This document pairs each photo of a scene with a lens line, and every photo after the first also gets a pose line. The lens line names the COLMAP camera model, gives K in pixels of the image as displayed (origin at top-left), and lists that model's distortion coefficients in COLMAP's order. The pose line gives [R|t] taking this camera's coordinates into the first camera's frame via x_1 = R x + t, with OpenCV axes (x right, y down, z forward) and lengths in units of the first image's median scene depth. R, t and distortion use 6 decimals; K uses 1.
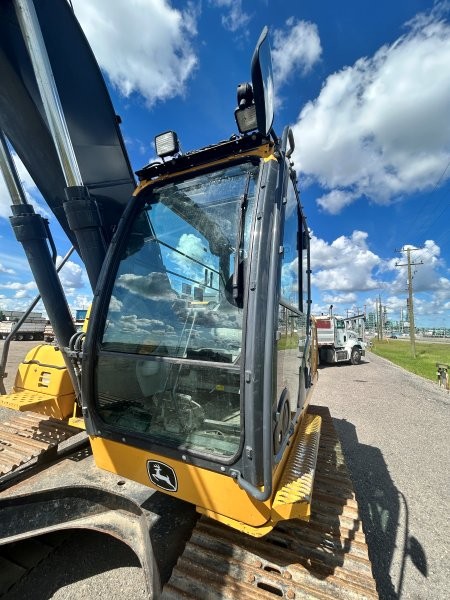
lens RADIAL K [[241.0, 0, 225.0], [0, 241.0, 300.0], [0, 0, 1]] dist [-0.000734, 0.000833]
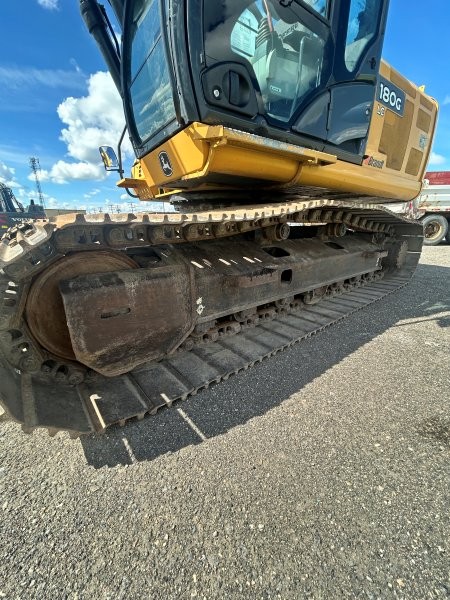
lens RADIAL K [[241.0, 0, 225.0], [0, 241.0, 300.0], [0, 0, 1]] dist [-0.000734, 0.000833]
pose [[0.855415, 0.123470, -0.503011, 0.515408], [0.094554, 0.917624, 0.386038, 0.535983], [0.509239, -0.377785, 0.773275, -0.168606]]
